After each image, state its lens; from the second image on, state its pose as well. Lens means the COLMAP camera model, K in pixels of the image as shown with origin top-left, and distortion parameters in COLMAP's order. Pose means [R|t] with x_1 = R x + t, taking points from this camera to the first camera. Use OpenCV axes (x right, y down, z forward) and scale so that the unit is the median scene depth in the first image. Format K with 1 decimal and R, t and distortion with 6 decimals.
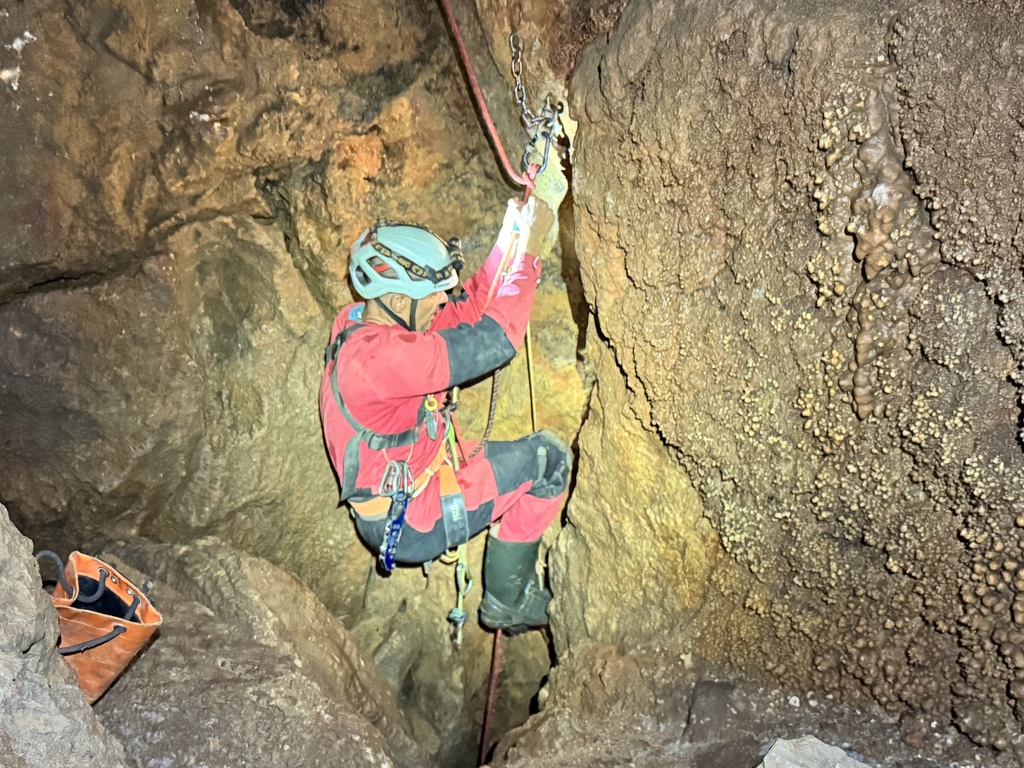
lens RADIAL K [[1157.1, 0, 500.7], [0, 1157.1, 397.2], [0, 0, 1]] dist [0.131310, 0.000000]
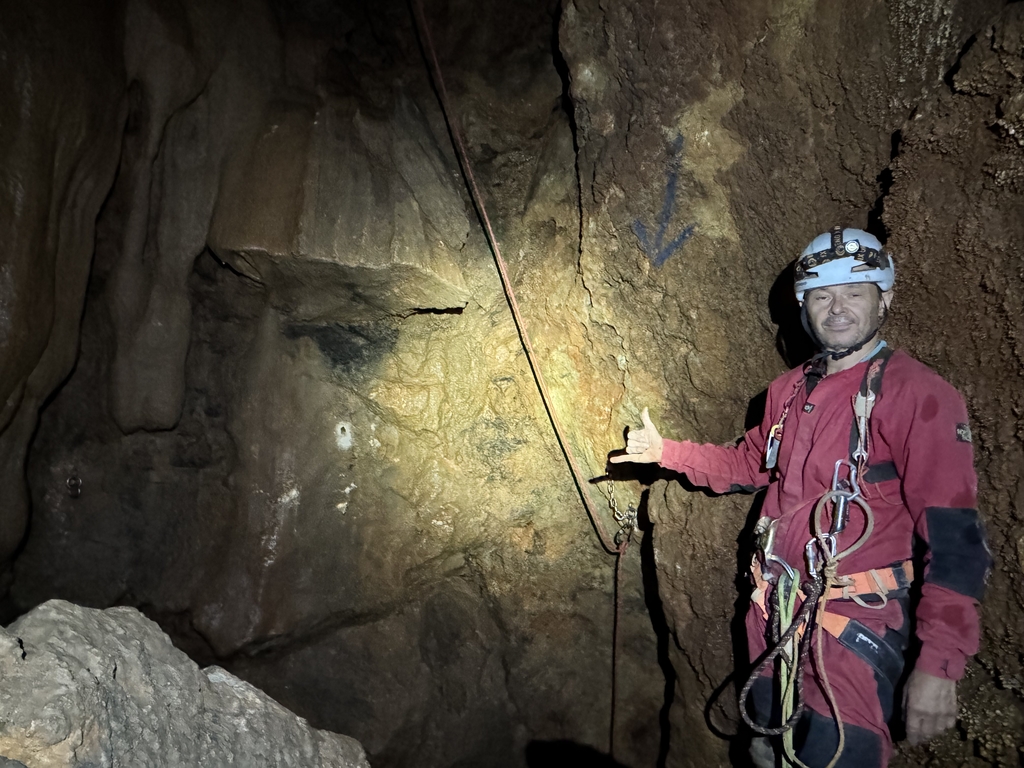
lens RADIAL K [[726.8, 0, 508.4], [0, 726.8, 390.1], [0, 0, 1]] dist [0.047824, -0.044059]
pose [[0.994637, -0.052092, -0.089354, -0.046789], [0.014844, 0.926863, -0.375107, -0.005270], [0.102359, 0.371769, 0.922665, -0.143138]]
